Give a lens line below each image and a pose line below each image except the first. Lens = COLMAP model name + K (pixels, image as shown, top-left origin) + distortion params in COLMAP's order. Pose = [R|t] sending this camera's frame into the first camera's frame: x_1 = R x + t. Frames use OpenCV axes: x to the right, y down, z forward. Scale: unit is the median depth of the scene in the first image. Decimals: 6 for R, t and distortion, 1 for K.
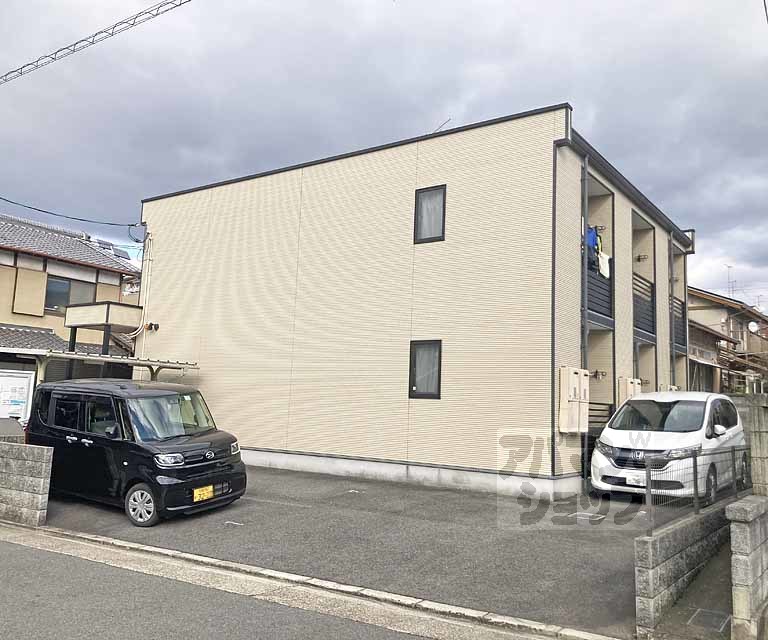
lens RADIAL K [[701.8, 0, 383.2], [0, 701.8, 332.7], [0, 0, 1]] dist [0.001087, 0.002501]
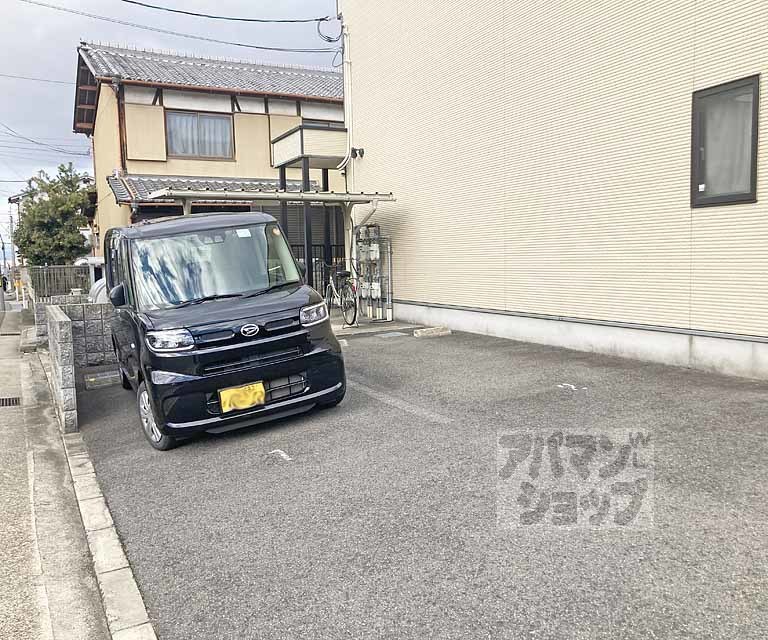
lens RADIAL K [[701.8, 0, 383.2], [0, 701.8, 332.7], [0, 0, 1]] dist [0.001087, 0.002501]
pose [[0.874540, -0.005557, -0.484921, 0.088873], [0.105882, 0.977998, 0.179748, 0.066706], [0.473253, -0.208541, 0.855887, 0.437664]]
